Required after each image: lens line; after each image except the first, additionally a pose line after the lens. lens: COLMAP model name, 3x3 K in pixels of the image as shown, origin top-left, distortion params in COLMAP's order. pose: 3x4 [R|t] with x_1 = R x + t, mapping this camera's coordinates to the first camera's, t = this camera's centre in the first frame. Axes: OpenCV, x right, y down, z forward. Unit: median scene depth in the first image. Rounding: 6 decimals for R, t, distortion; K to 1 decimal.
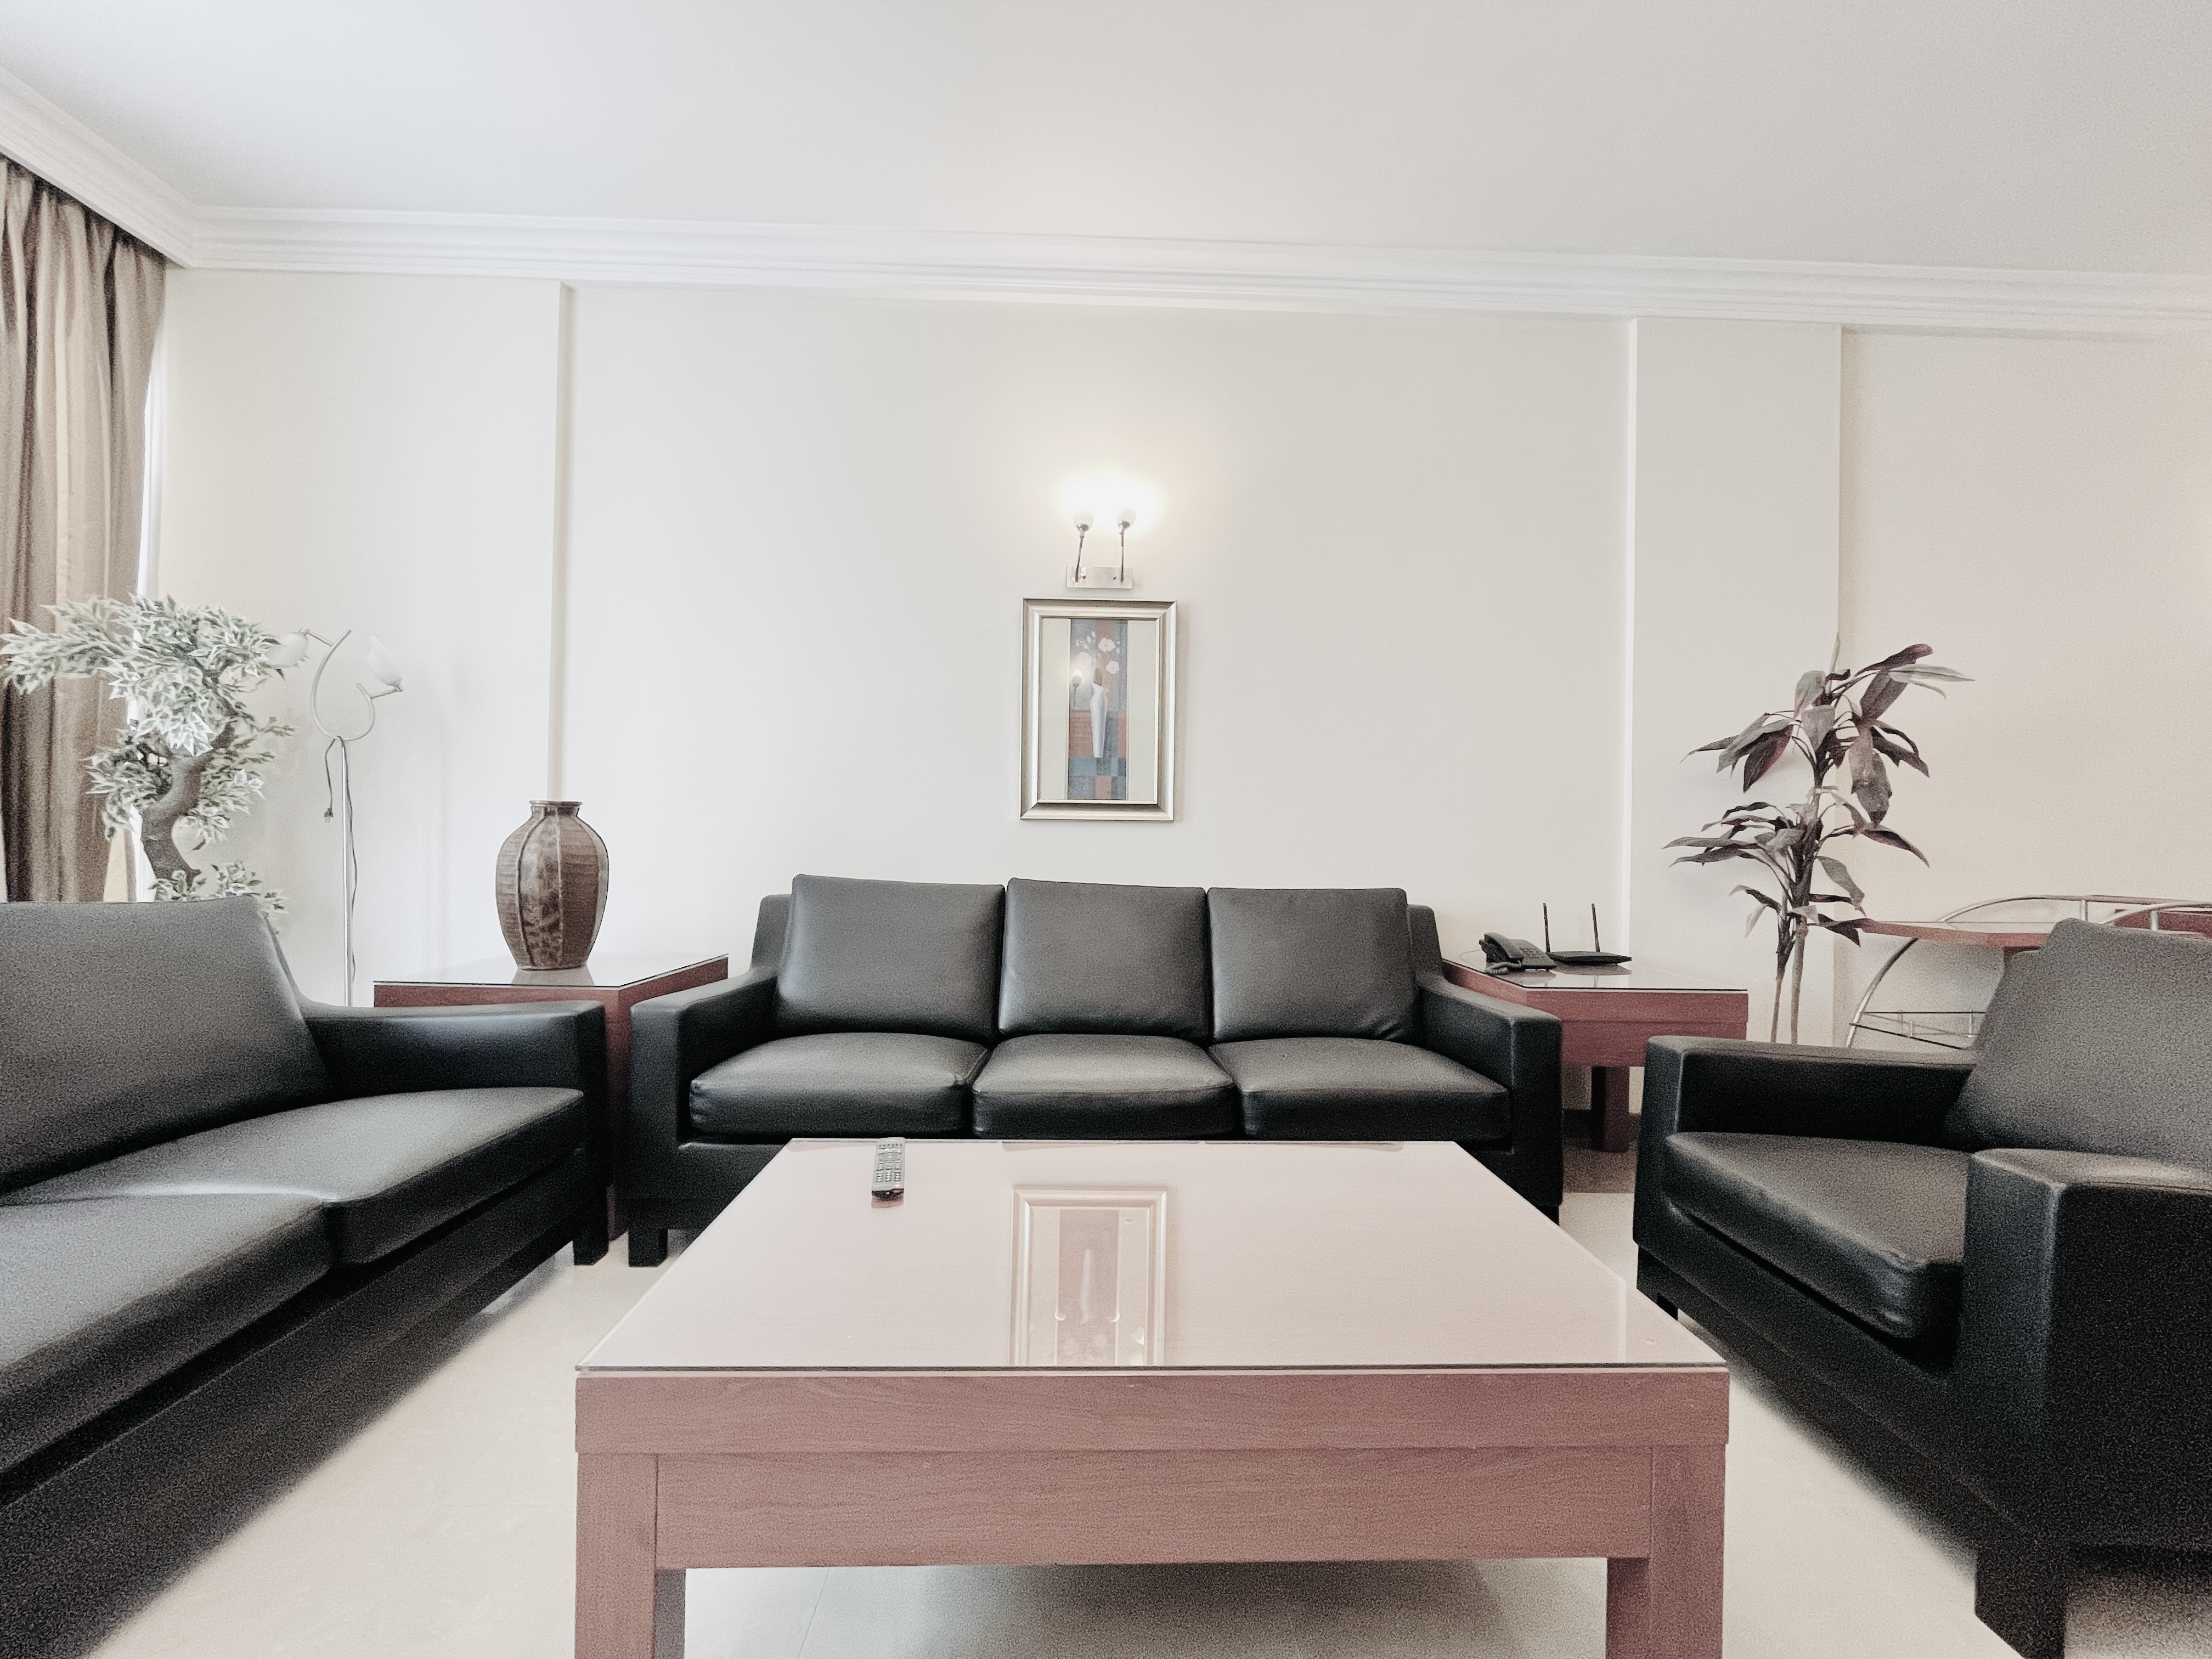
lens RADIAL K [[893.5, 0, 1106.0], [0, 893.5, 829.5], [0, 0, 1]] dist [0.002015, 0.000233]
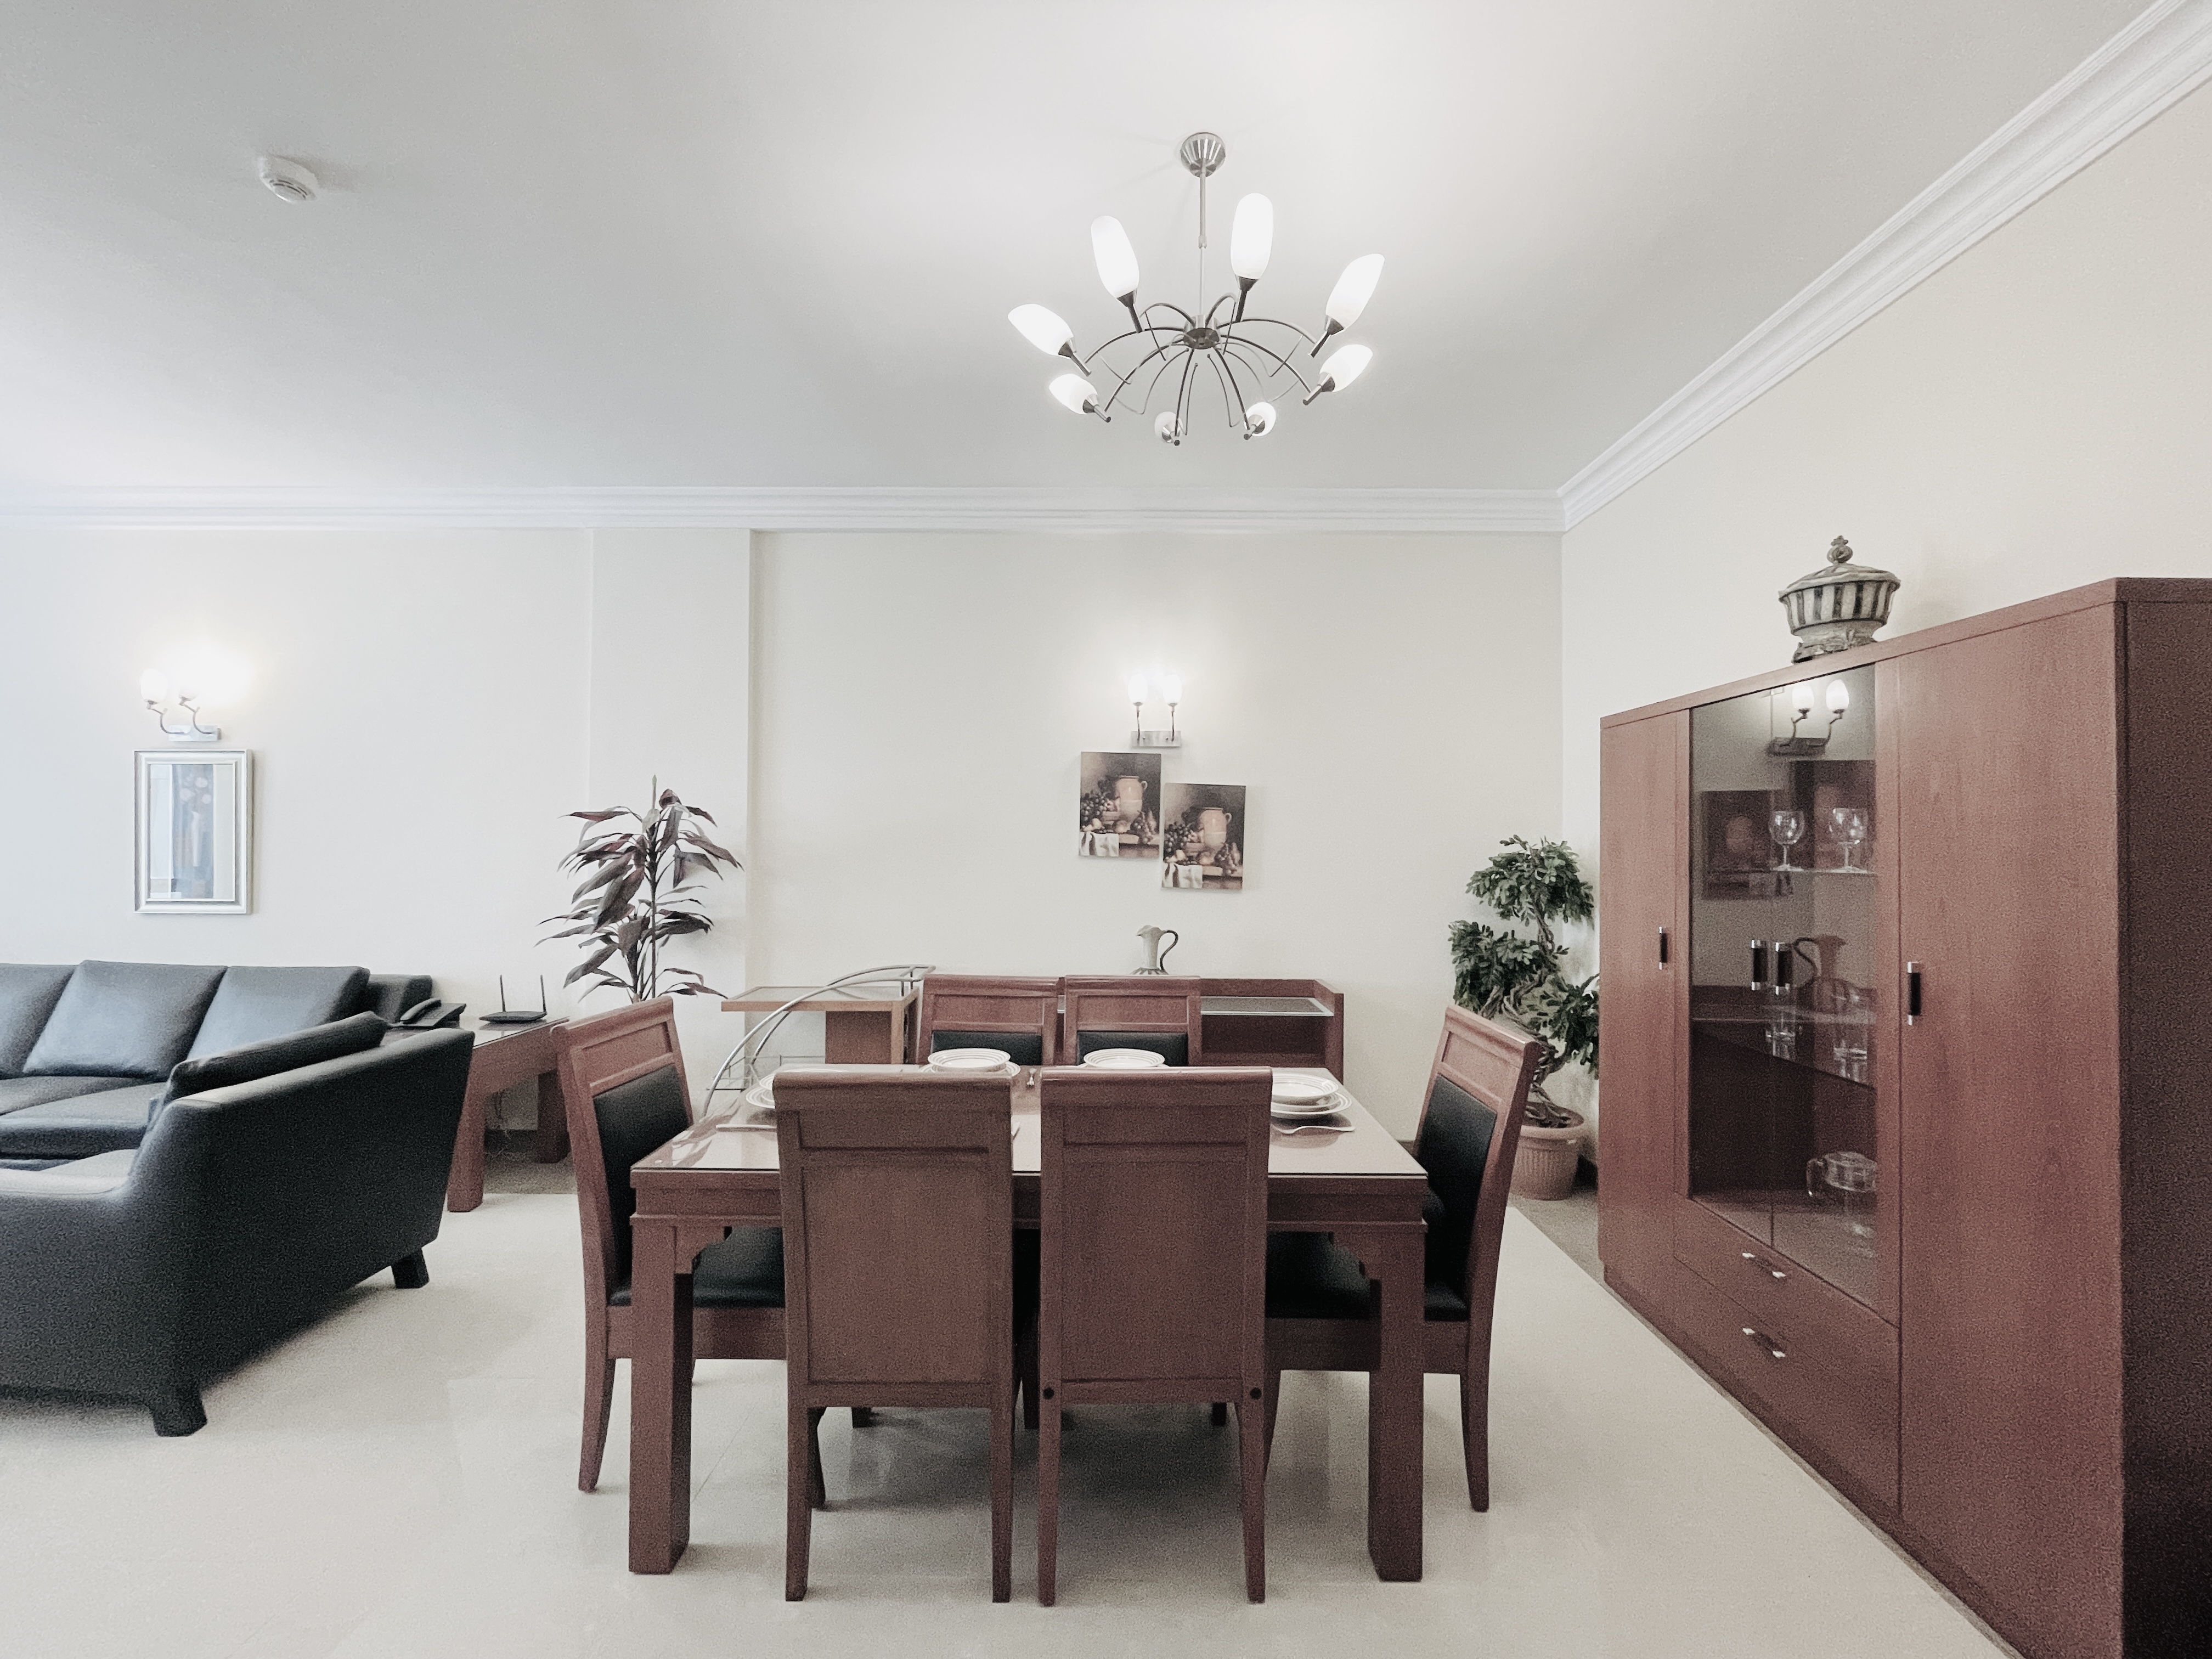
lens RADIAL K [[893.5, 0, 1106.0], [0, 893.5, 829.5], [0, 0, 1]] dist [0.002015, 0.000233]
pose [[0.999335, -0.014216, -0.033563, 1.401412], [0.013755, 0.999809, -0.013909, -0.097976], [0.033755, 0.013438, 0.999340, -0.295080]]
